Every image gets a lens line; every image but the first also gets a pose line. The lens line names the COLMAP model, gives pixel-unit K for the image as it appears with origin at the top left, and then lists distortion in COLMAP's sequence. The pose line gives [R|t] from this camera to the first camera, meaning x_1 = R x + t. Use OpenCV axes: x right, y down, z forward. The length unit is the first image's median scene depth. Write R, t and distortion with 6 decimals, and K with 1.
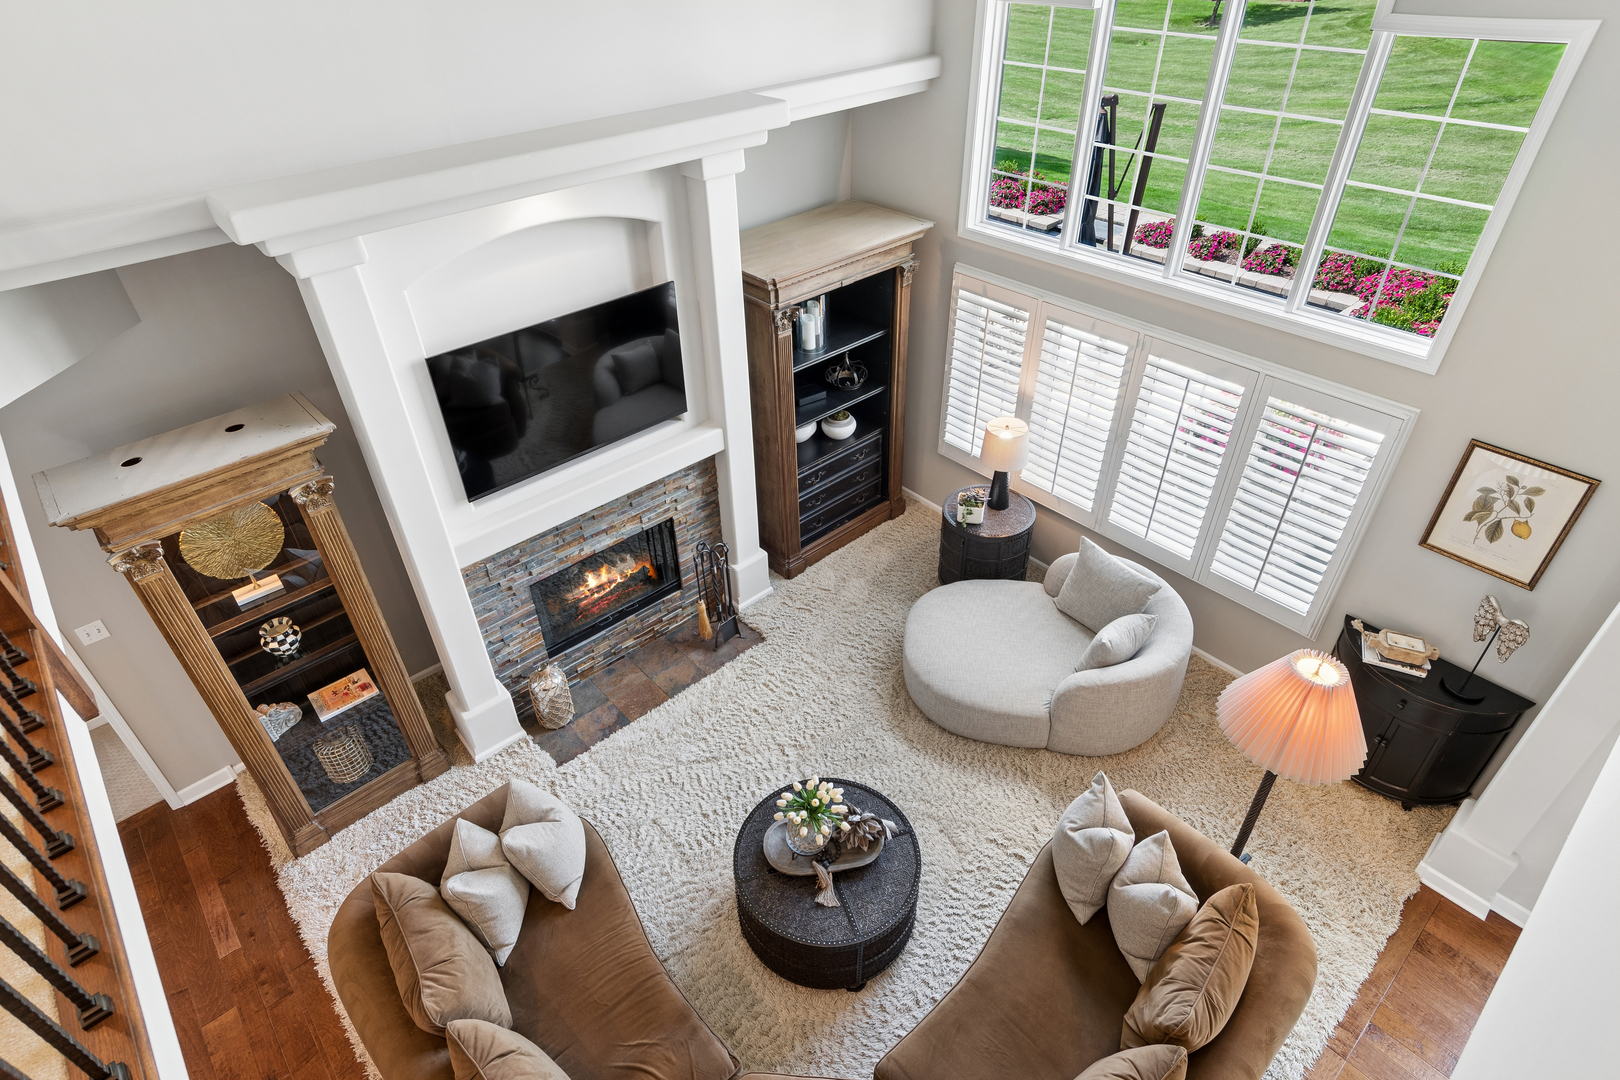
lens RADIAL K [[854.0, 0, 813.8], [0, 854.0, 551.0], [0, 0, 1]] dist [-0.004016, -0.002977]
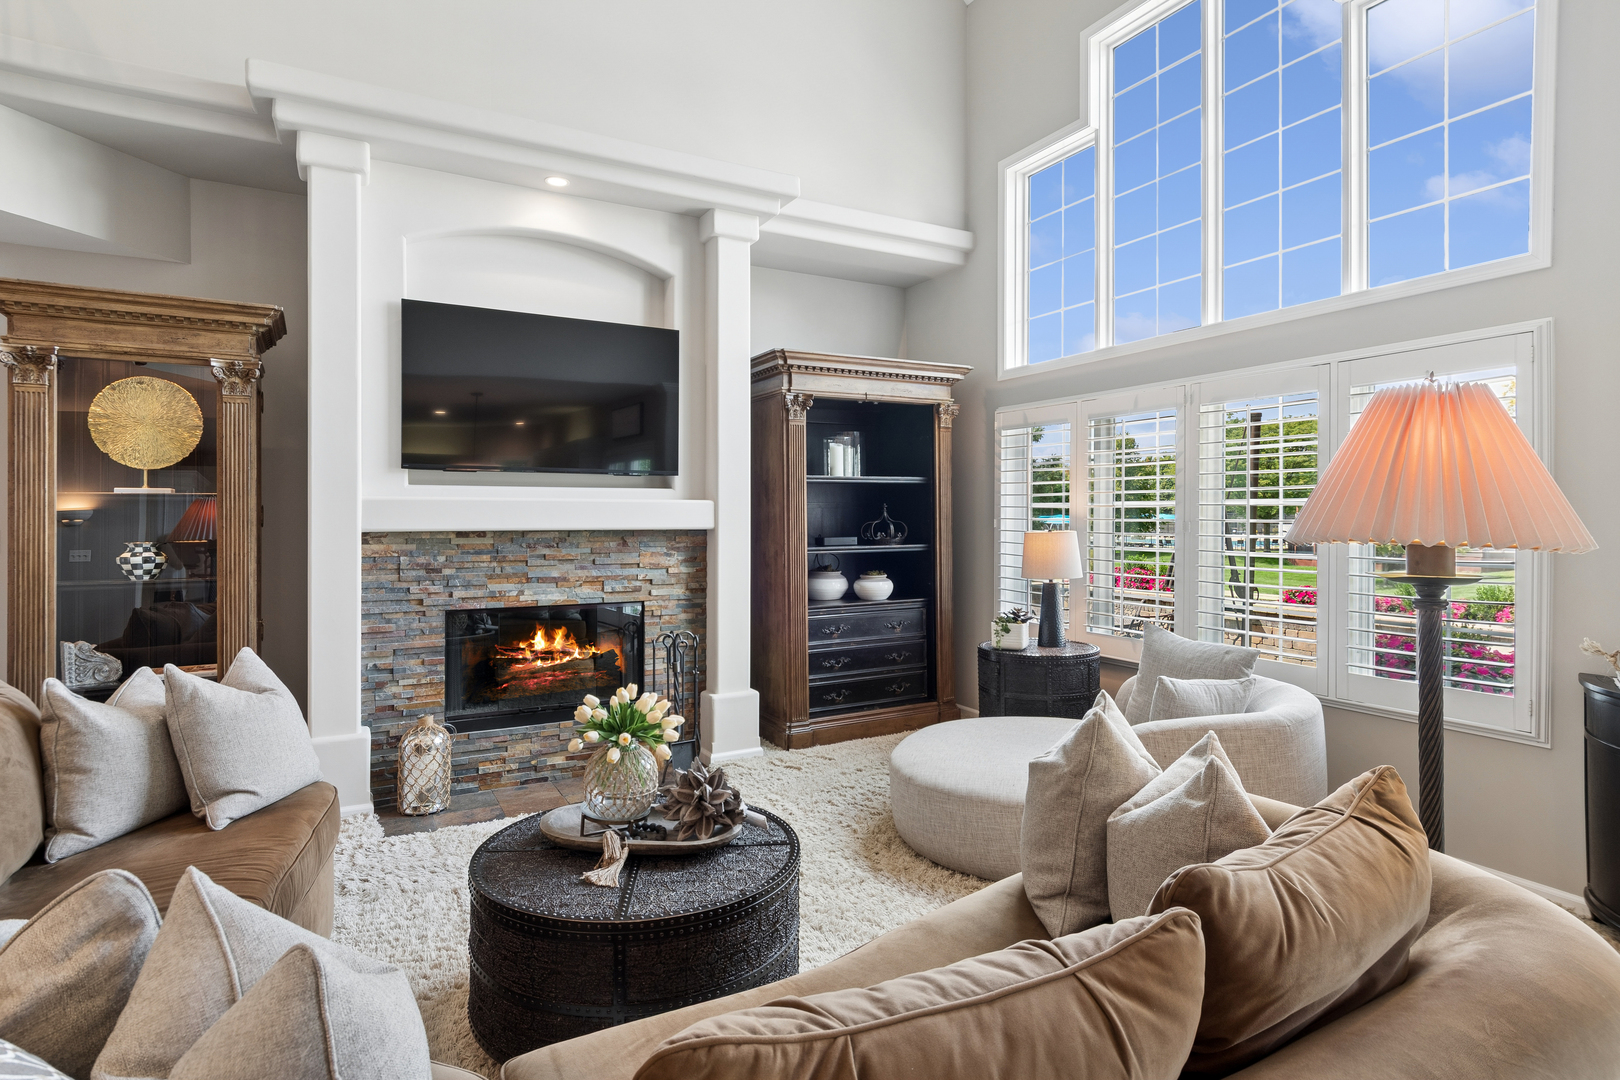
lens RADIAL K [[854.0, 0, 818.6], [0, 854.0, 518.4], [0, 0, 1]] dist [-0.004016, -0.002977]
pose [[0.976242, 0.020479, -0.215712, 0.201526], [-0.145836, 0.798395, -0.584206, 0.393348], [0.160260, 0.601786, 0.782414, 0.329366]]
